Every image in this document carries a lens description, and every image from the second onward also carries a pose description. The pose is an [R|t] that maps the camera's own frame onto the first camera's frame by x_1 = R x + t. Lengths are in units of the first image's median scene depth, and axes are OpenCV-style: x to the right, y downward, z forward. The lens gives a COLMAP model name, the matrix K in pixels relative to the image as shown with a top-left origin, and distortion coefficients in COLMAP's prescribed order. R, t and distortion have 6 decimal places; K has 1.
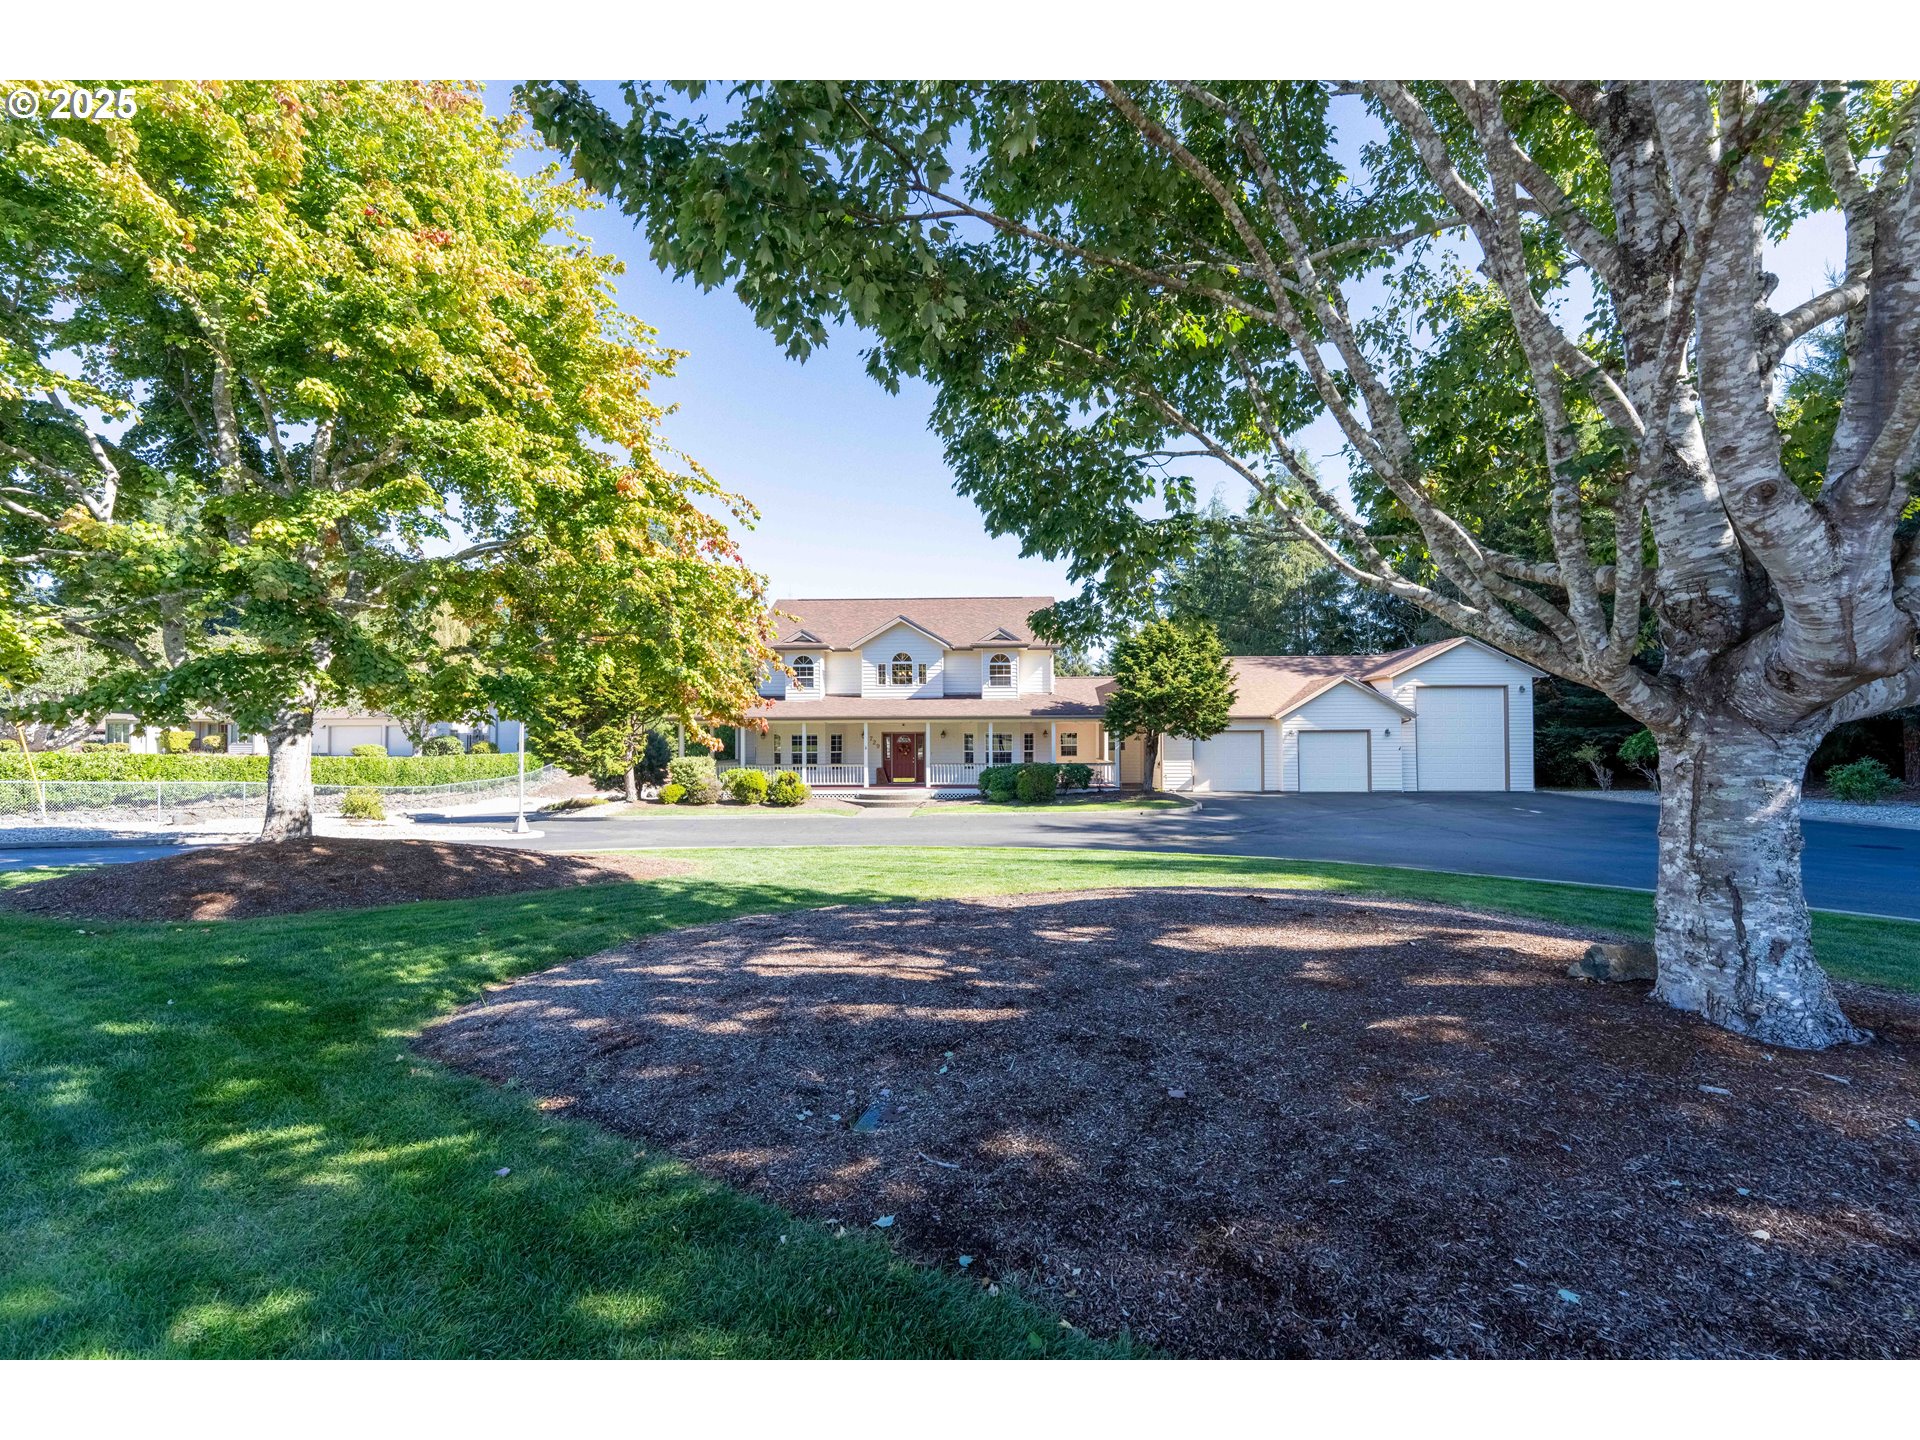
lens RADIAL K [[775.9, 0, 963.9], [0, 775.9, 721.7], [0, 0, 1]] dist [-0.002821, -0.000125]
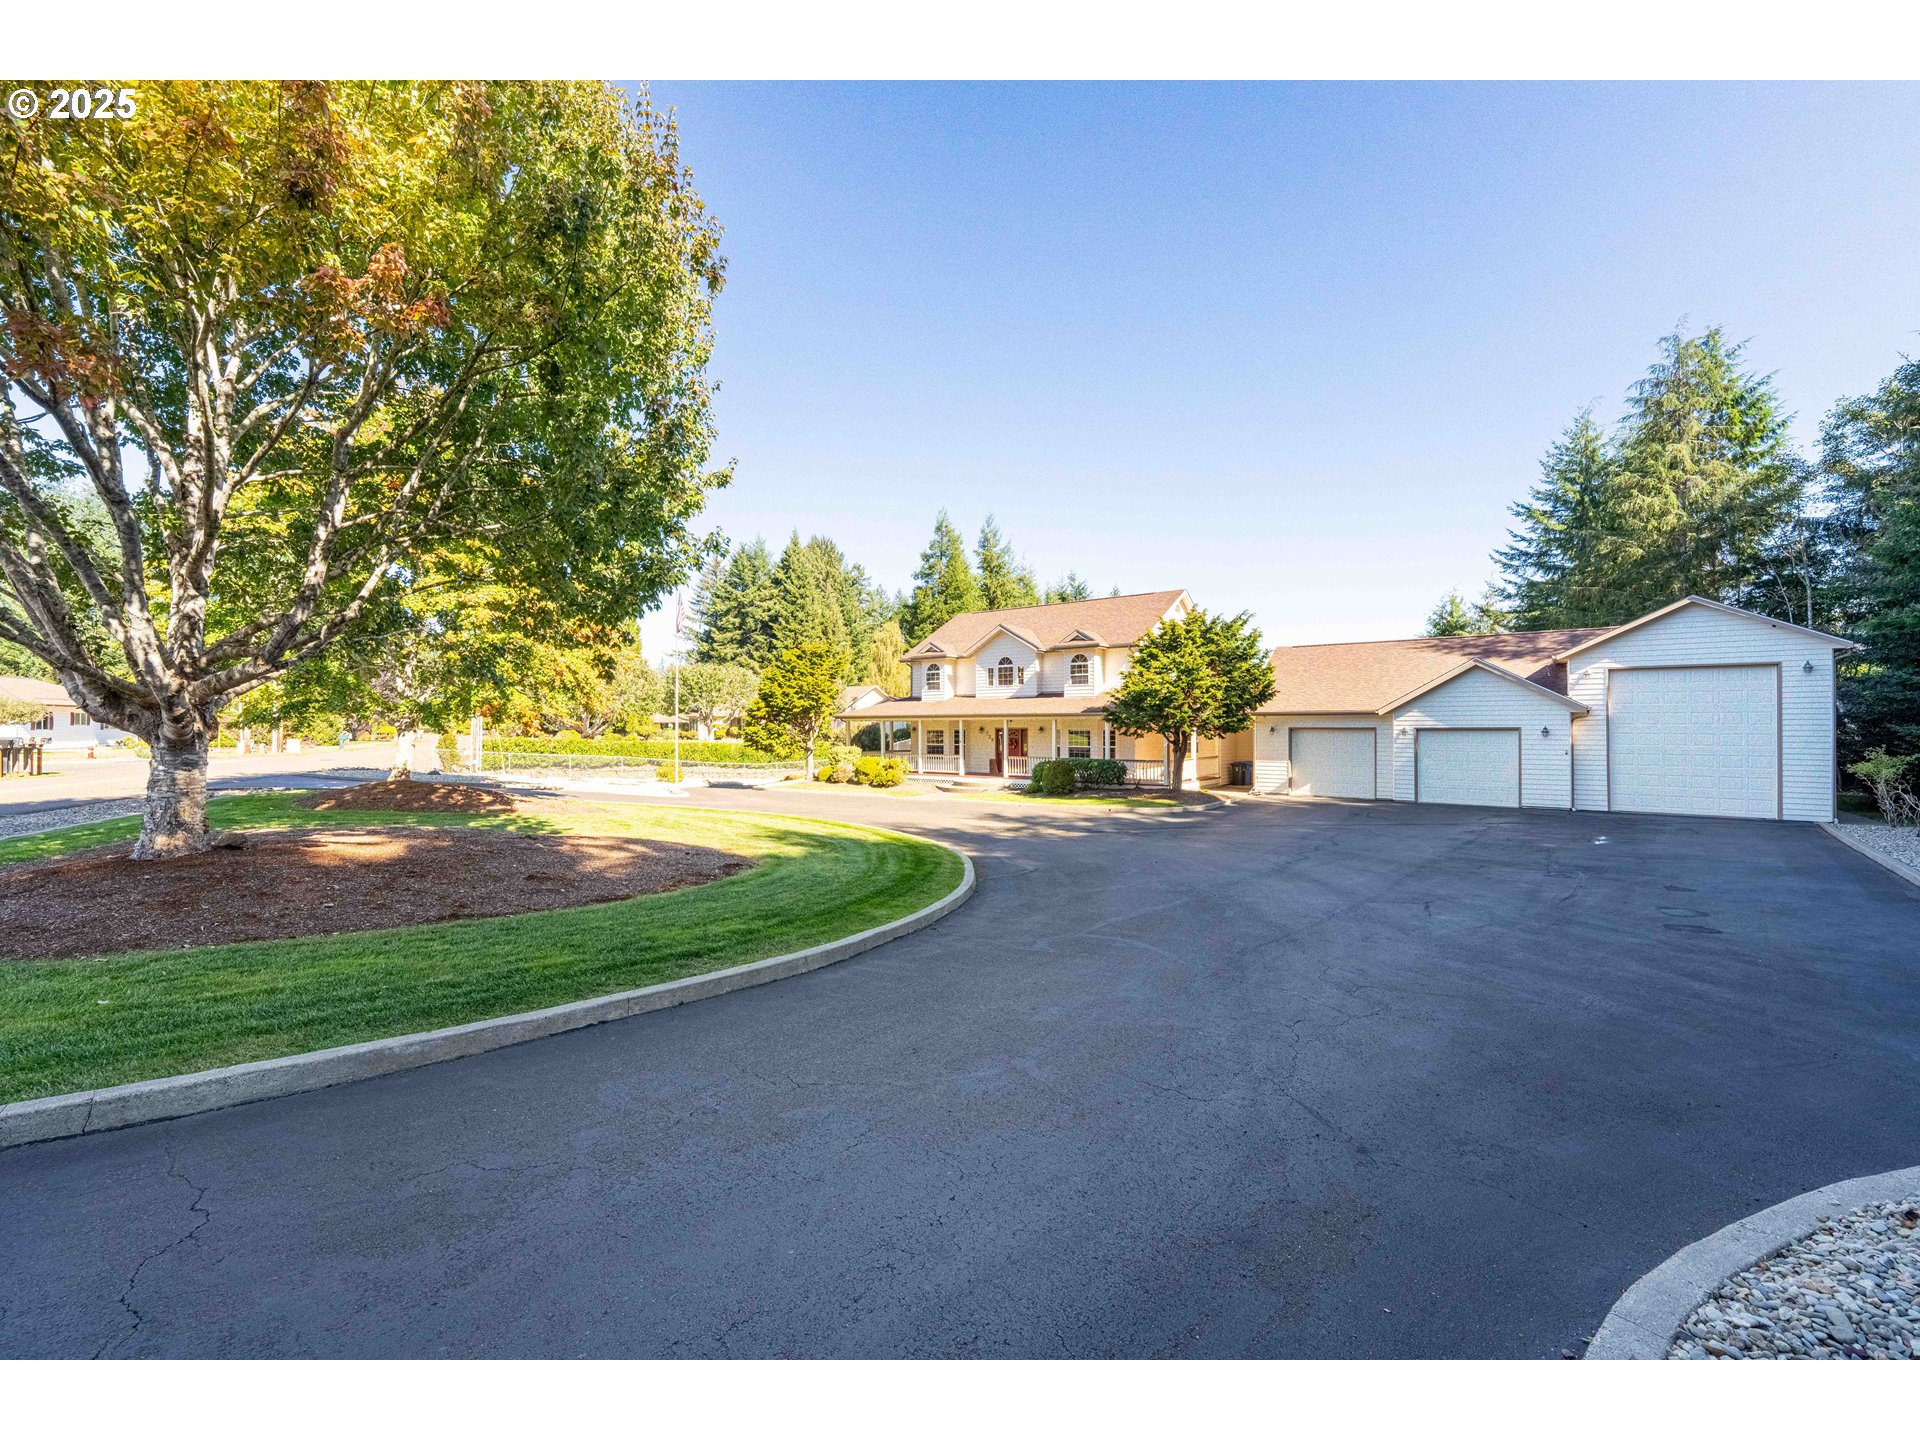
lens RADIAL K [[787.4, 0, 963.0], [0, 787.4, 720.0], [0, 0, 1]] dist [-0.005296, -0.000778]
pose [[0.813967, -0.001233, -0.580910, 0.537188], [0.006756, 0.999950, 0.007344, -0.007047], [0.580872, -0.009903, 0.813935, 0.039060]]
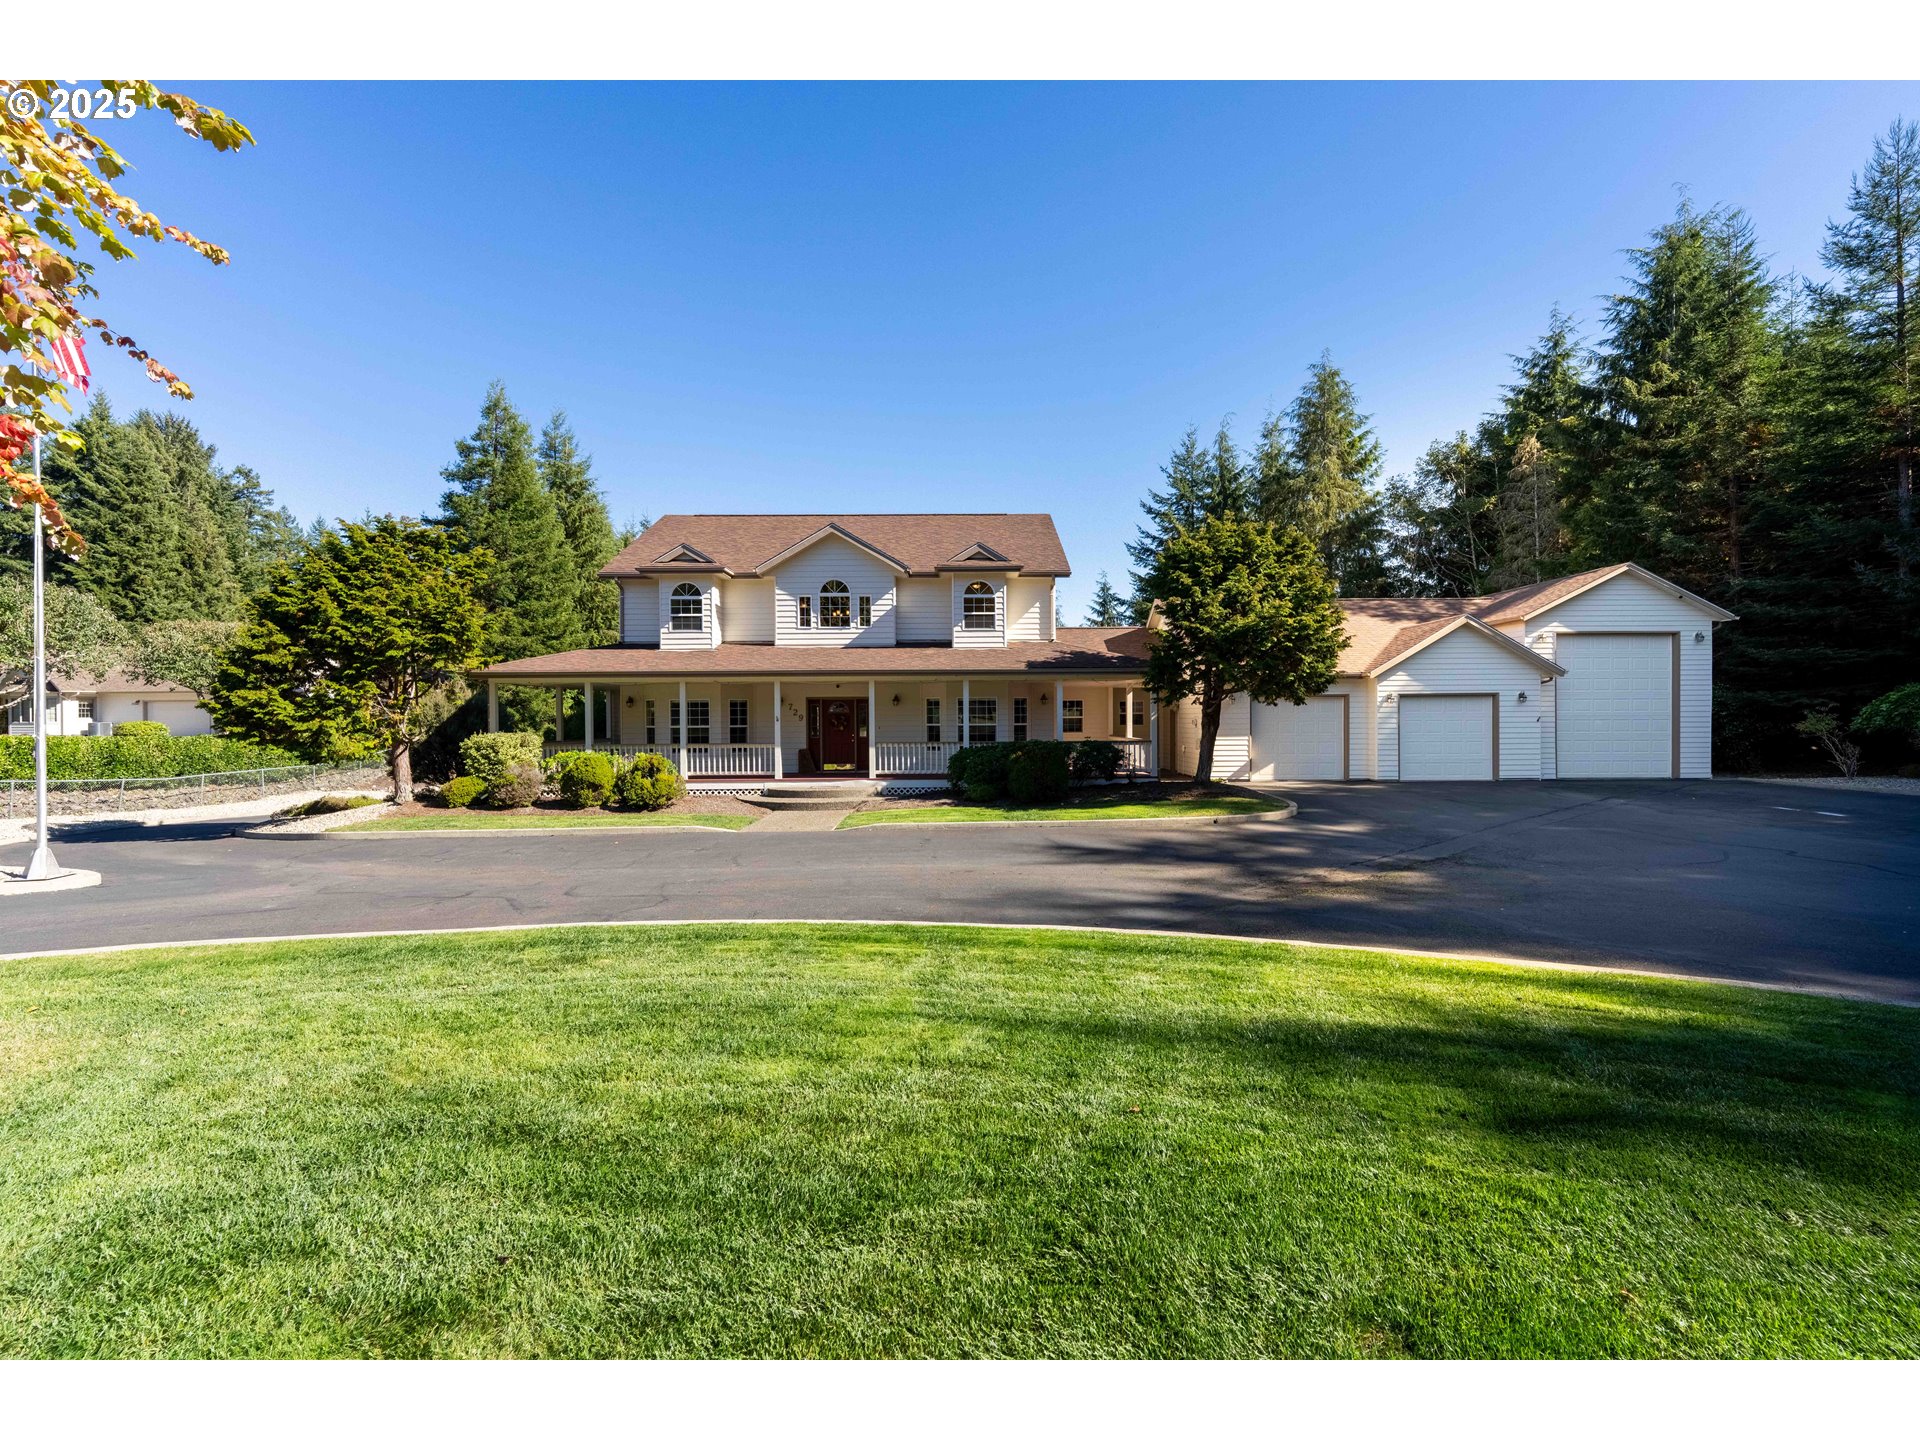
lens RADIAL K [[775.9, 0, 963.9], [0, 775.9, 721.7], [0, 0, 1]] dist [-0.002821, -0.000125]
pose [[0.998995, -0.002470, 0.044761, 0.002459], [0.001467, 0.999748, 0.022416, 0.020445], [-0.044805, -0.022327, 0.998746, 0.317786]]
